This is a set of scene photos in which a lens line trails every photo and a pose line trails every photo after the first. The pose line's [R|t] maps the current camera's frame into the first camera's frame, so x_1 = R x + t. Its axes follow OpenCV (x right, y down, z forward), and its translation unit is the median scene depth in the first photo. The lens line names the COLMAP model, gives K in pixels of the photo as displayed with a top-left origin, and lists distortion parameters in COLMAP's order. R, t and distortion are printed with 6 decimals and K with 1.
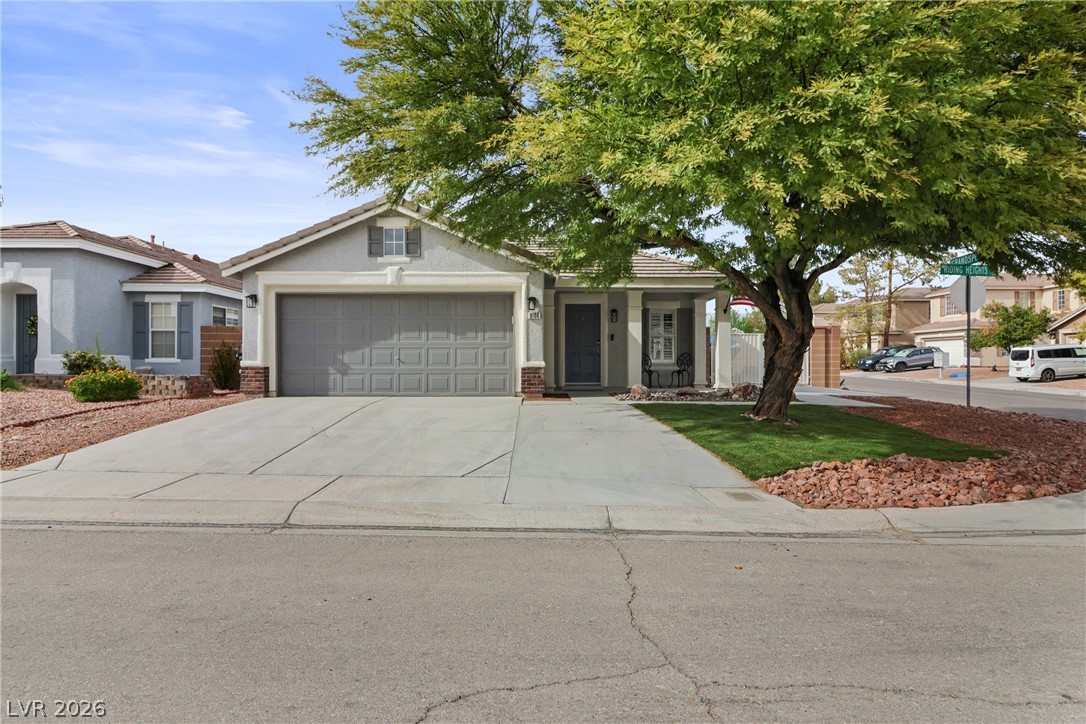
lens RADIAL K [[650.4, 0, 543.0], [0, 650.4, 362.0], [0, 0, 1]] dist [0.001149, 0.000070]
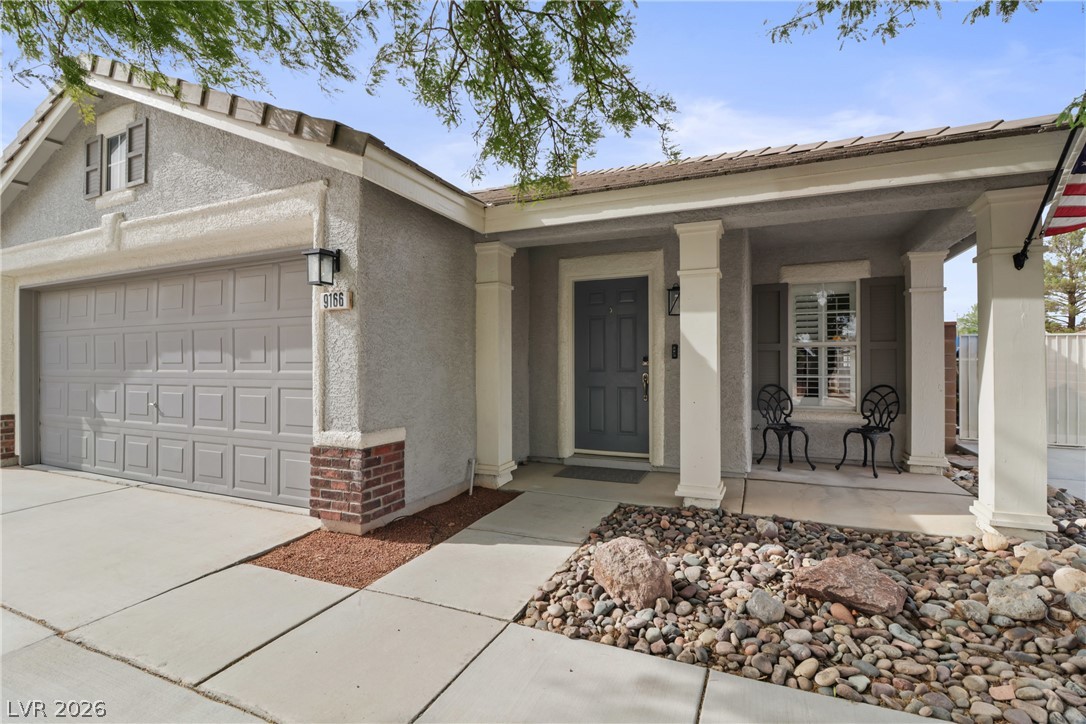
lens RADIAL K [[504.3, 0, 543.0], [0, 504.3, 362.0], [0, 0, 1]] dist [0.001307, -0.013233]
pose [[0.907403, -0.005393, -0.420226, 0.197580], [0.005414, 0.999985, -0.001144, -0.036496], [0.420226, -0.001237, 0.907419, 0.779144]]
